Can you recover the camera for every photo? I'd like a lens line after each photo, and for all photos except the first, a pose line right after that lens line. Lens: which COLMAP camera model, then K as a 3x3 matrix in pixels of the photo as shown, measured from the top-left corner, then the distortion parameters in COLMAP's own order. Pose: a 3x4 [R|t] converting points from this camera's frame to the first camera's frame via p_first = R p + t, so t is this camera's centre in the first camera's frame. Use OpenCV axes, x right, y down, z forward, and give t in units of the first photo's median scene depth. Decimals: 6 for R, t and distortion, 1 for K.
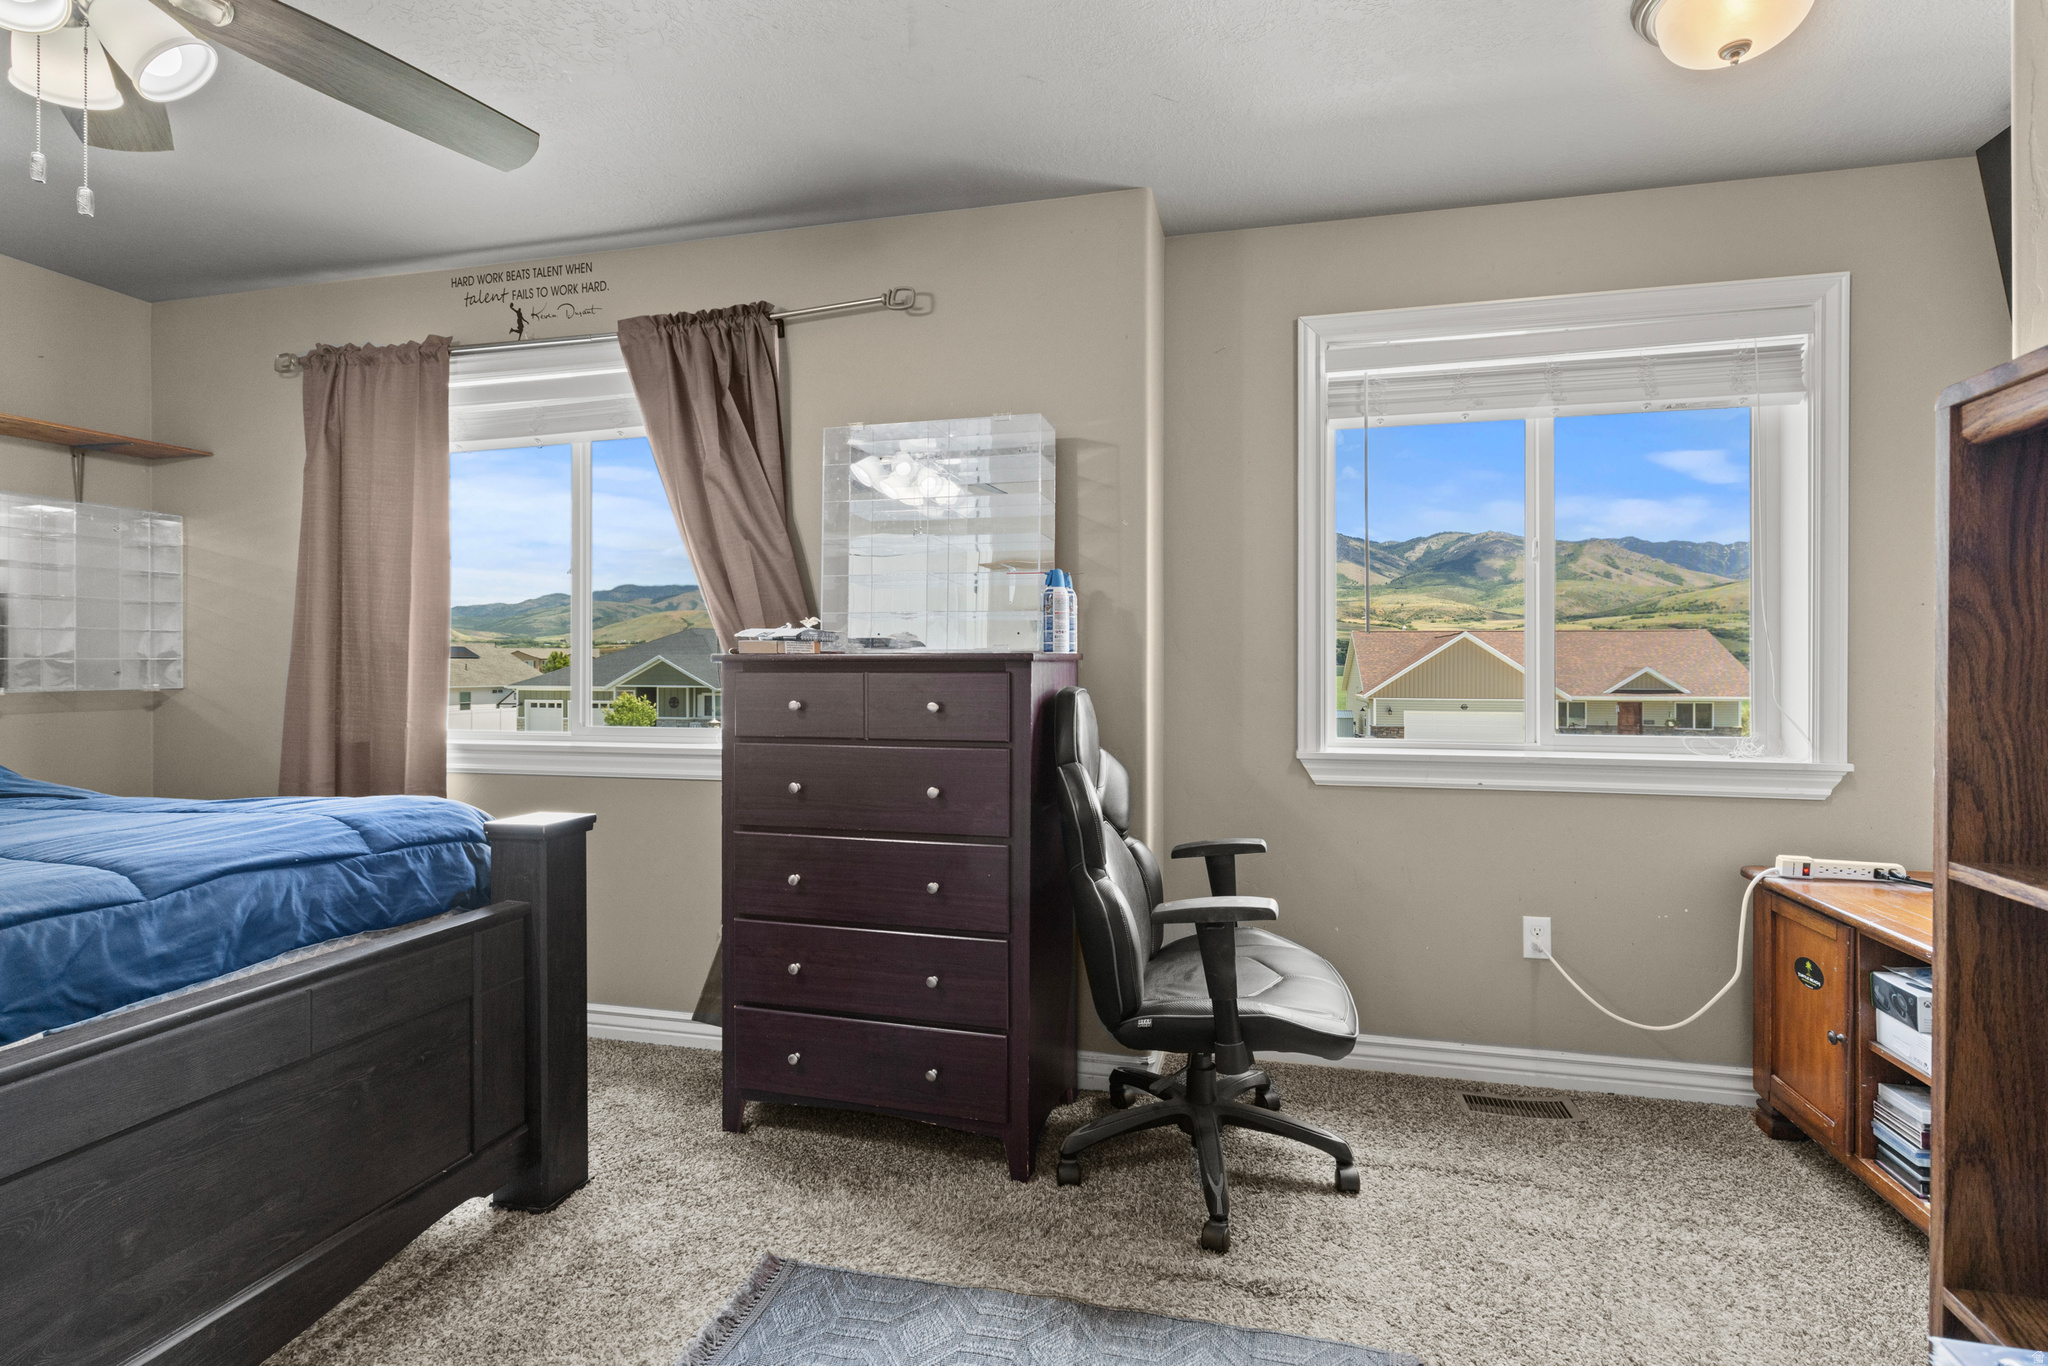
lens RADIAL K [[948.2, 0, 1033.4], [0, 948.2, 668.1], [0, 0, 1]] dist [0.022741, 0.000280]
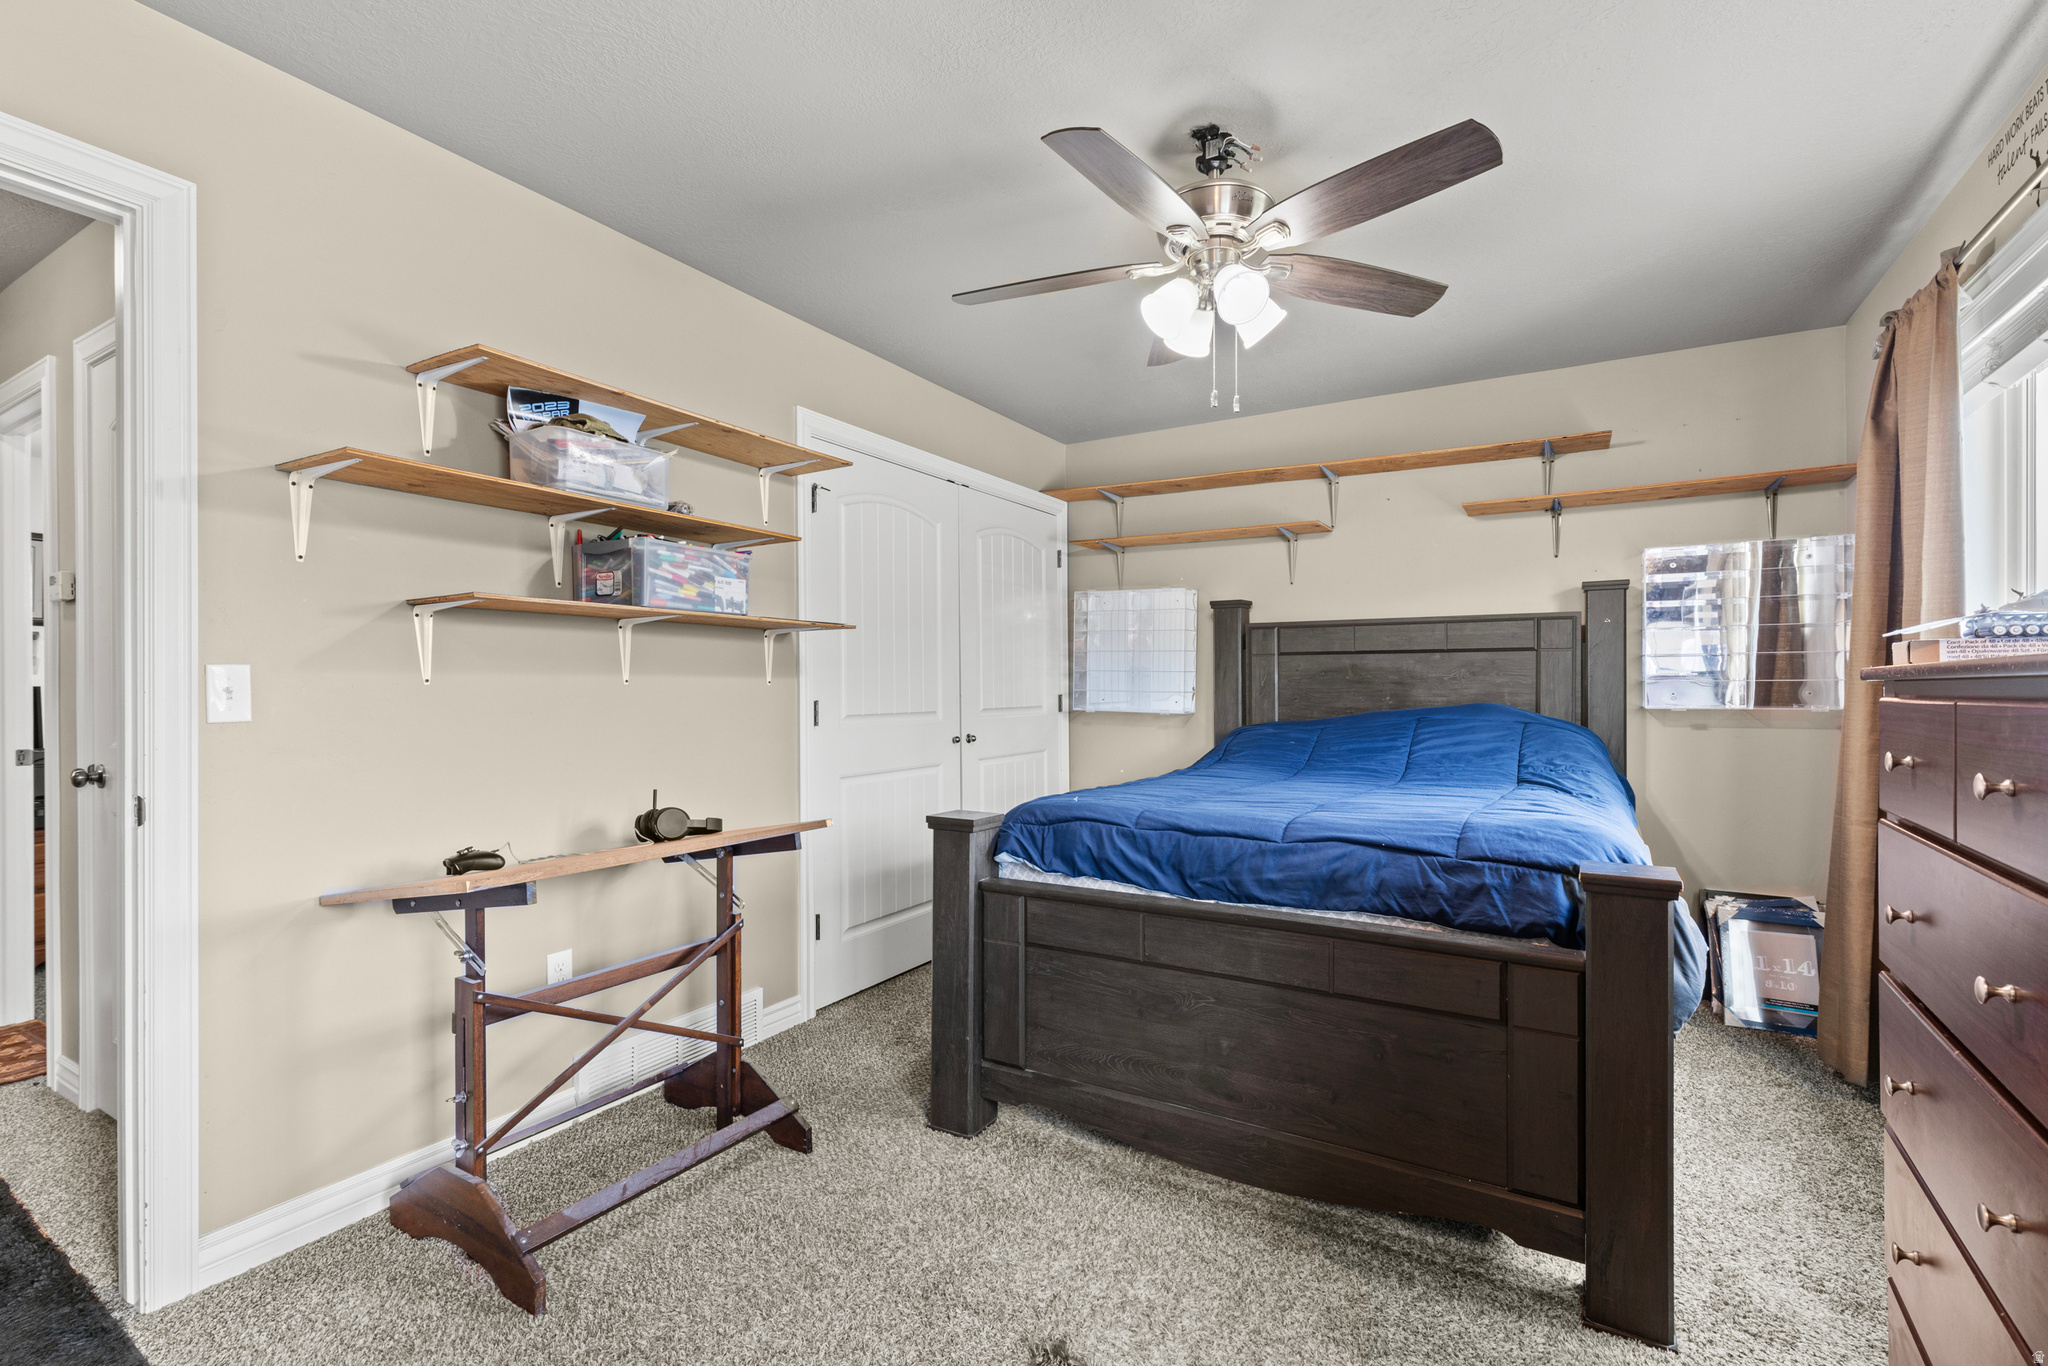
lens RADIAL K [[948.2, 0, 1034.3], [0, 948.2, 692.3], [0, 0, 1]] dist [0.022741, 0.000280]
pose [[-0.263169, 0.006328, -0.964729, 0.508976], [-0.002319, 0.999971, 0.007192, -0.003882], [0.964747, 0.004130, -0.263147, 0.844673]]
